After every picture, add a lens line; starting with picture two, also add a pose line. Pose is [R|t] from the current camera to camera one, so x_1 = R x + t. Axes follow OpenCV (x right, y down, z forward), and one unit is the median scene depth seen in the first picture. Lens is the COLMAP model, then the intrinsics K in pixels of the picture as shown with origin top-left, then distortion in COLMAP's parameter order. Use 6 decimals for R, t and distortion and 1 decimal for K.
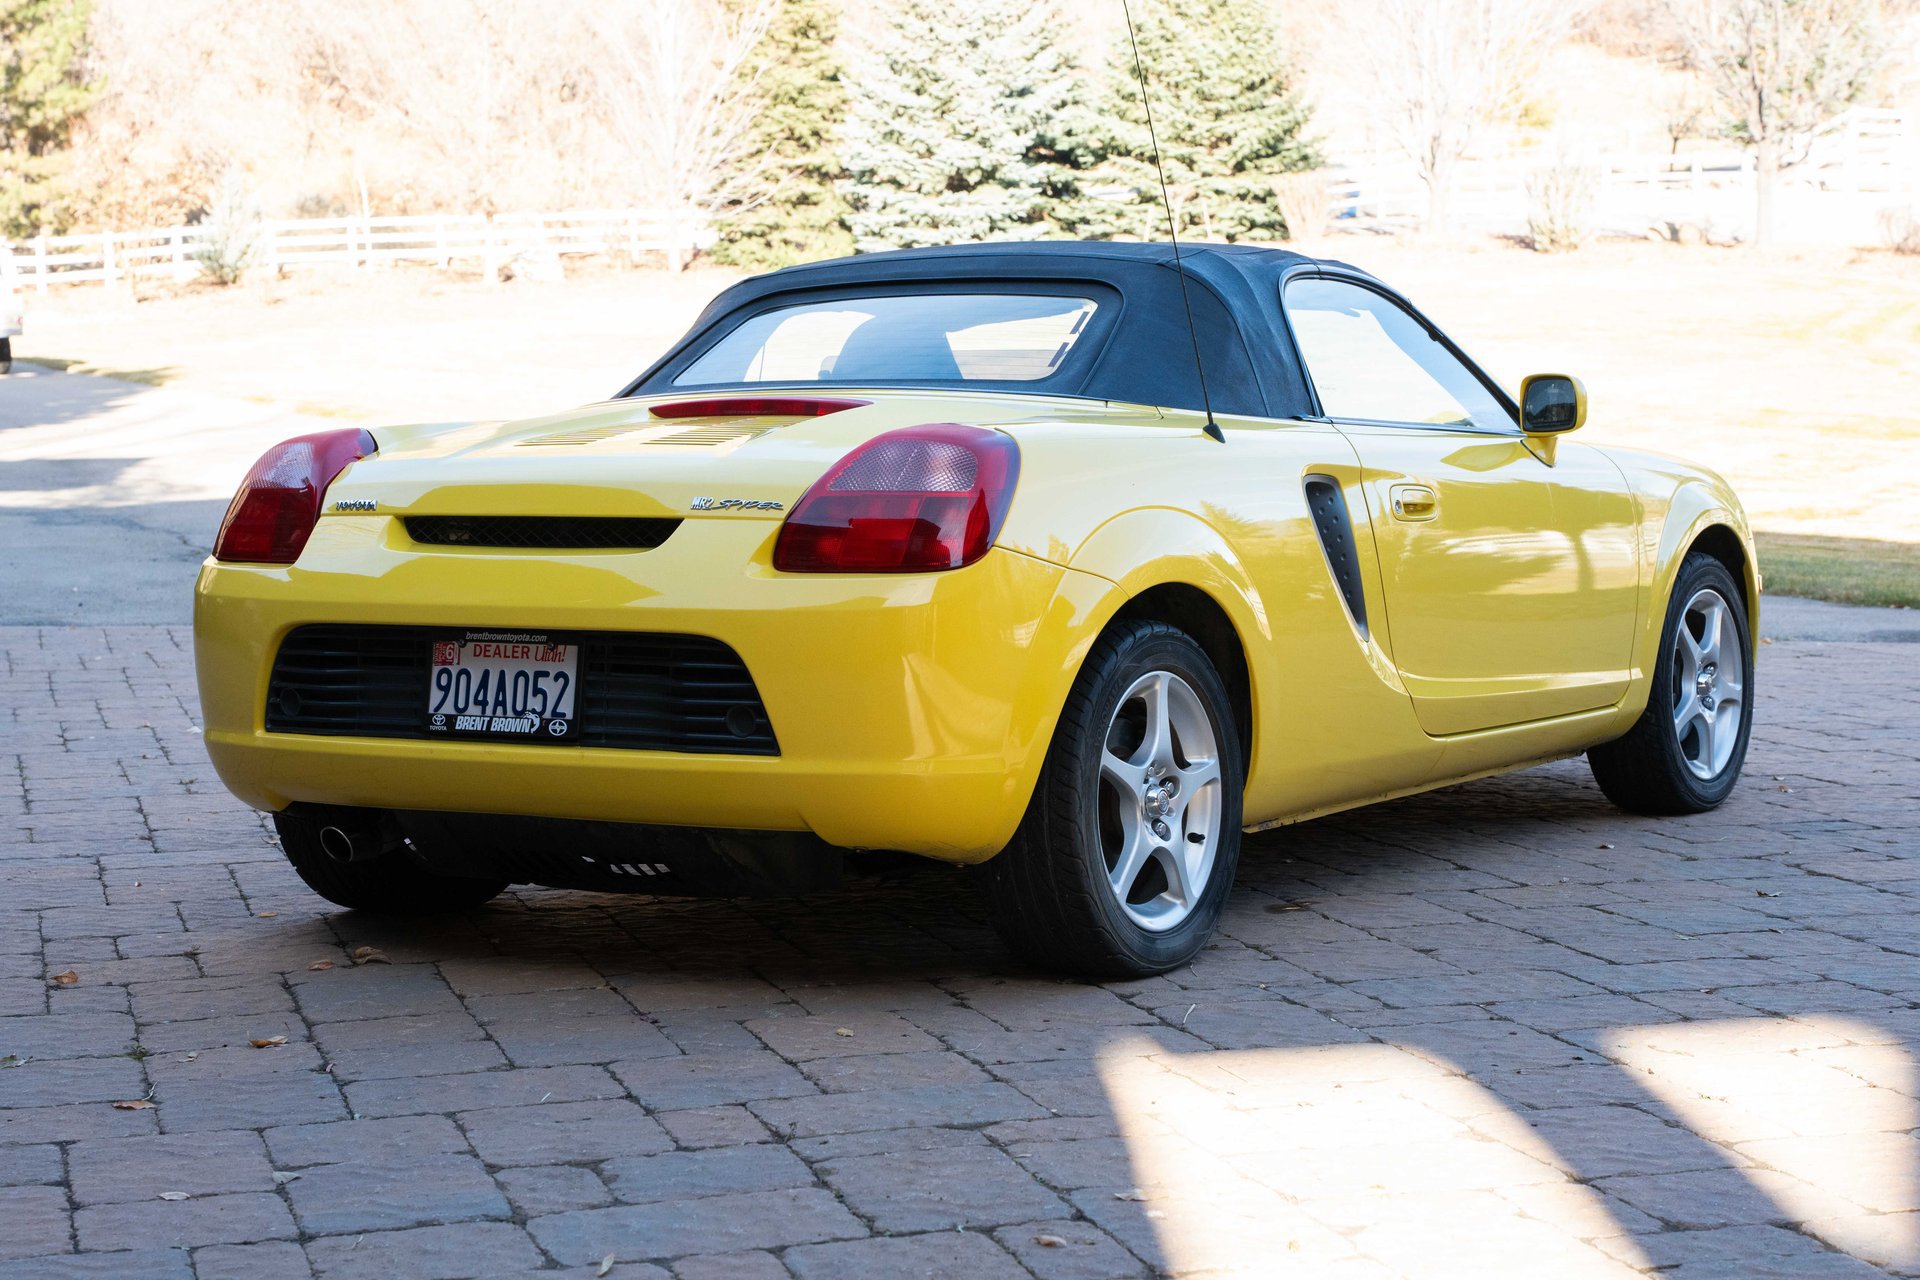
lens RADIAL K [[3209.3, 0, 1005.7], [0, 3209.3, 642.8], [0, 0, 1]] dist [0.409459, -1.723039]
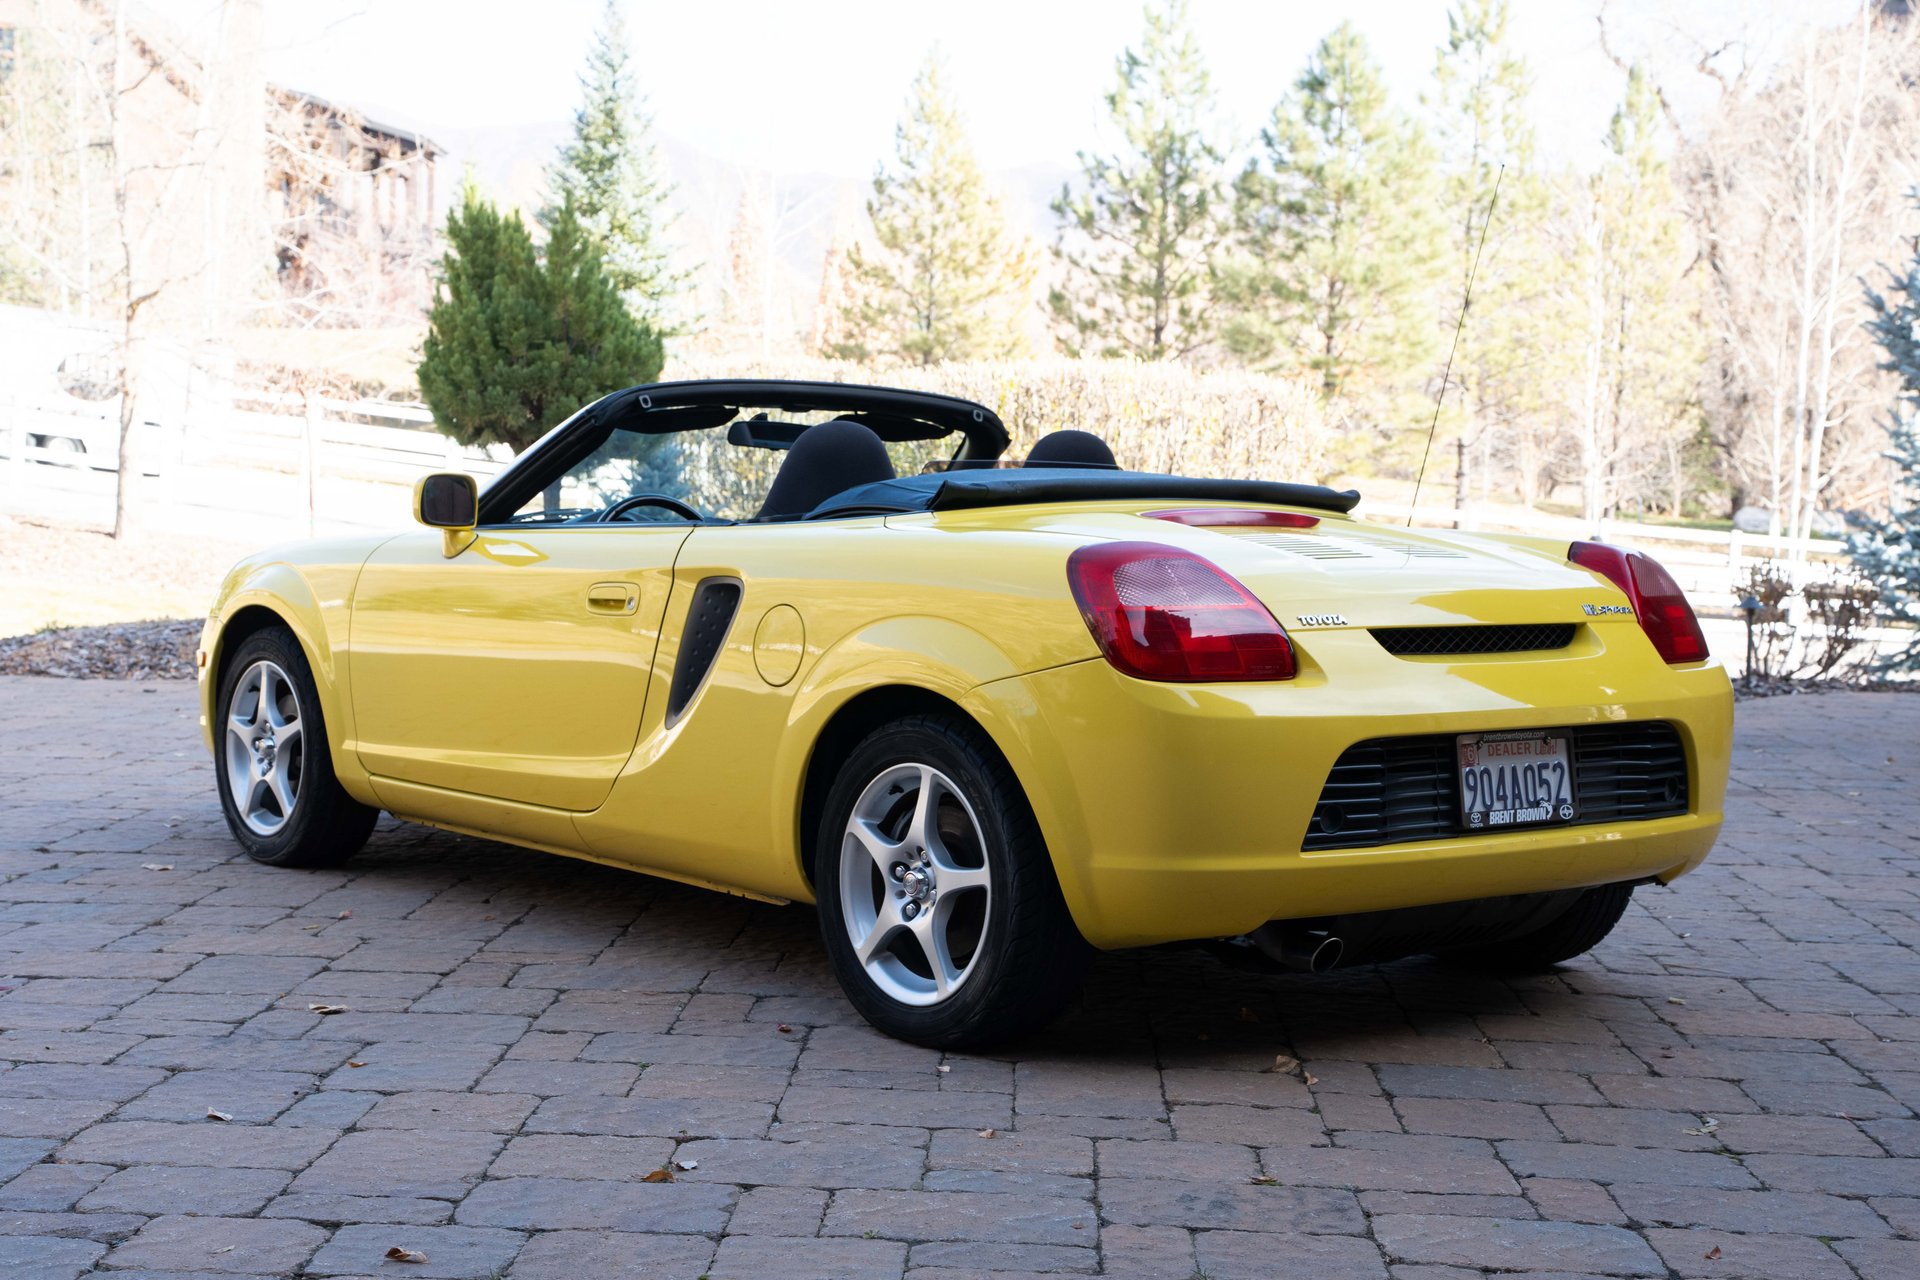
lens RADIAL K [[2571.8, 0, 960.0], [0, 2571.8, 640.0], [0, 0, 1]] dist [0.252107, -0.651305]
pose [[0.342570, -0.038357, 0.938709, -1.037233], [0.038024, 0.998914, 0.026941, -0.064755], [-0.938723, 0.026464, 0.343656, 0.860399]]
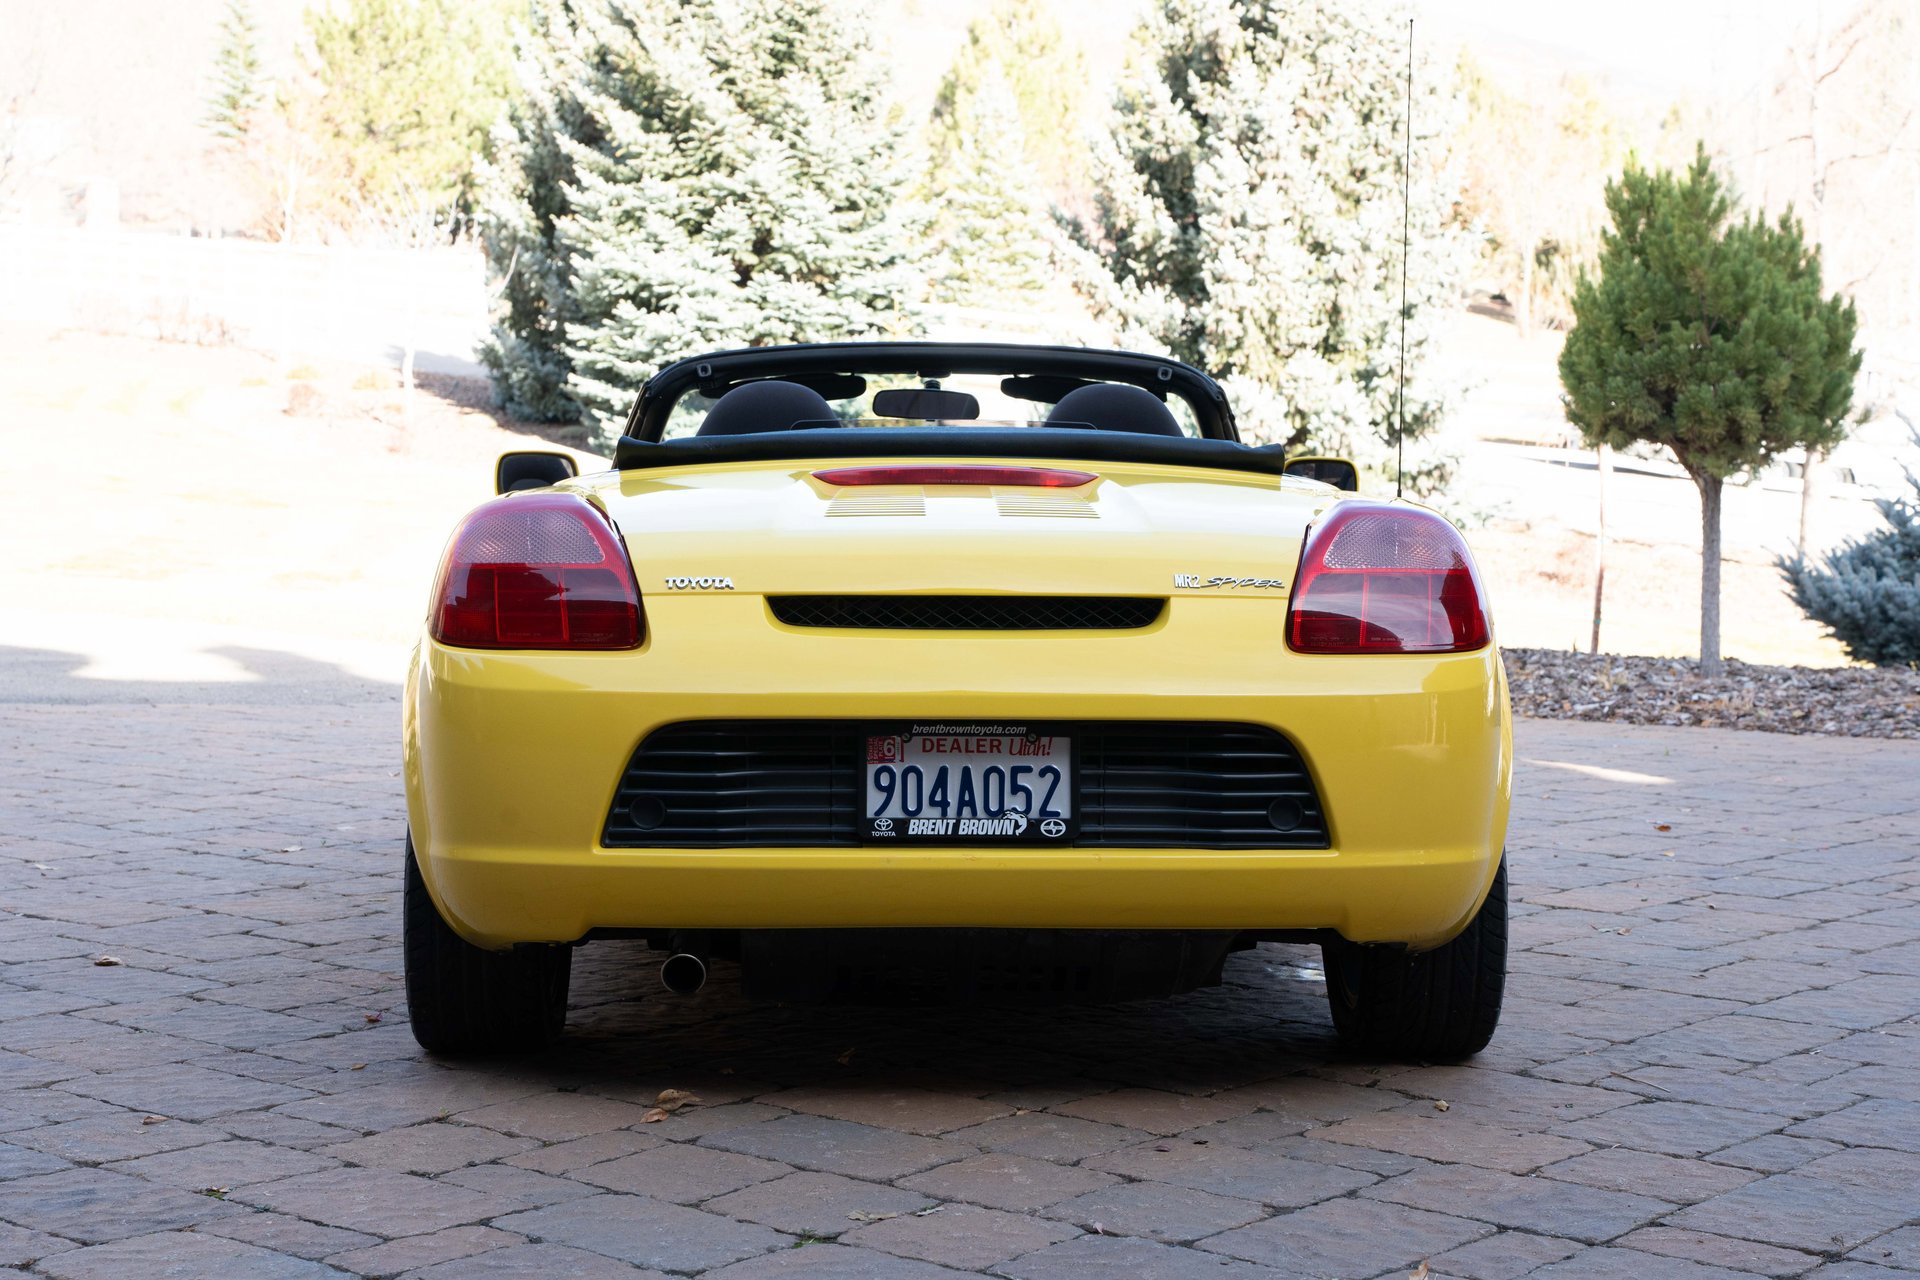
lens RADIAL K [[2937.9, 0, 999.5], [0, 2937.9, 633.9], [0, 0, 1]] dist [0.334255, -1.137816]
pose [[0.842120, -0.008372, 0.539225, -0.581290], [0.019400, 0.999703, -0.014776, -0.015952], [-0.538941, 0.022904, 0.842032, 0.300869]]
